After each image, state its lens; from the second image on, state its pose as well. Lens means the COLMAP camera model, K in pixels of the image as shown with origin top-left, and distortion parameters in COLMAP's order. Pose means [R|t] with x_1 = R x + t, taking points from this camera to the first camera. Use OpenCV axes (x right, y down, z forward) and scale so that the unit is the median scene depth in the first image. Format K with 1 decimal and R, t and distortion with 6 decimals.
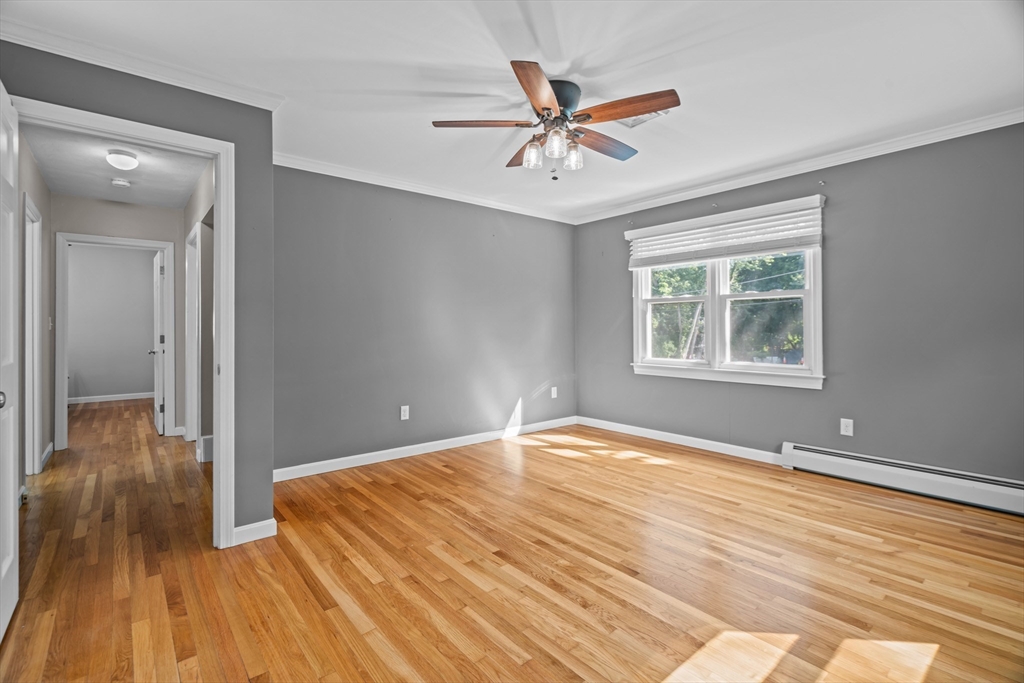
lens RADIAL K [[466.6, 0, 512.0], [0, 466.6, 323.8], [0, 0, 1]] dist [-0.007865, 0.003520]
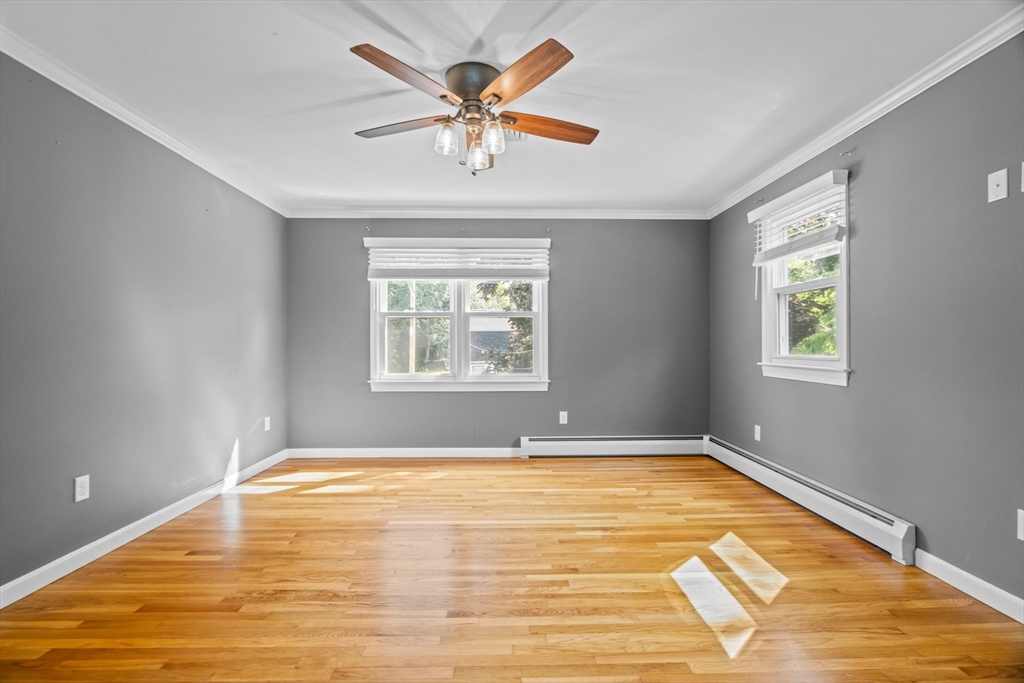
lens RADIAL K [[466.6, 0, 514.9], [0, 466.6, 342.5], [0, 0, 1]] dist [-0.007865, 0.003520]
pose [[0.624315, 0.006090, 0.781149, -0.428840], [-0.008754, 0.999961, -0.000799, 0.010374], [-0.781124, -0.006339, 0.624344, 0.289473]]
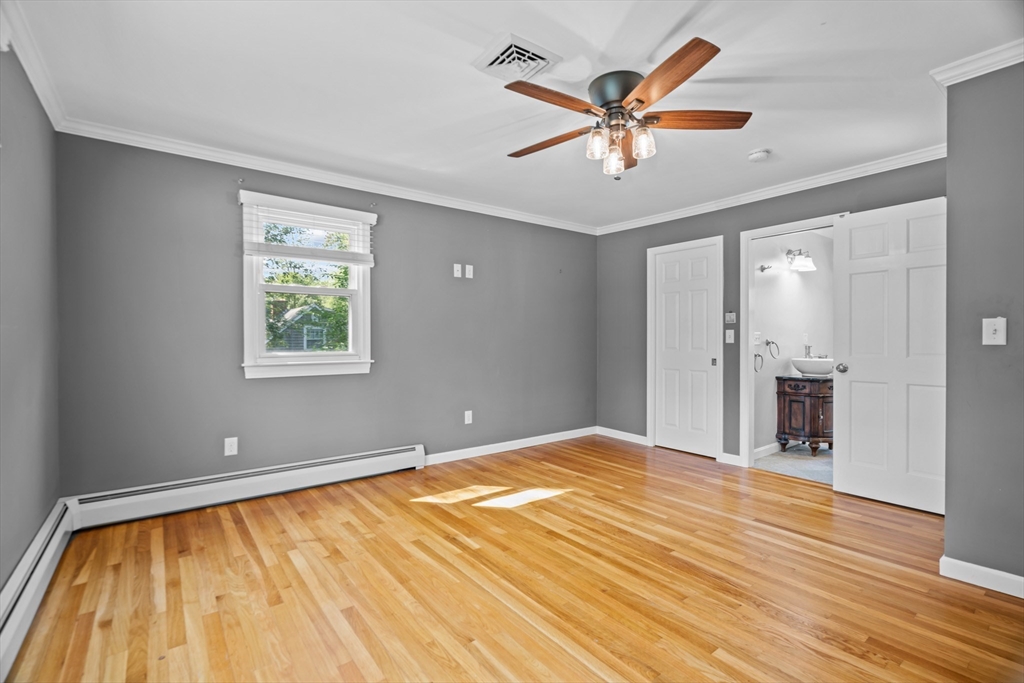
lens RADIAL K [[466.6, 0, 505.8], [0, 466.6, 342.0], [0, 0, 1]] dist [-0.007865, 0.003520]
pose [[-0.998887, 0.004130, 0.046985, 0.208778], [0.003953, 0.999985, -0.003863, 0.011742], [-0.047001, -0.003673, -0.998888, 1.487774]]
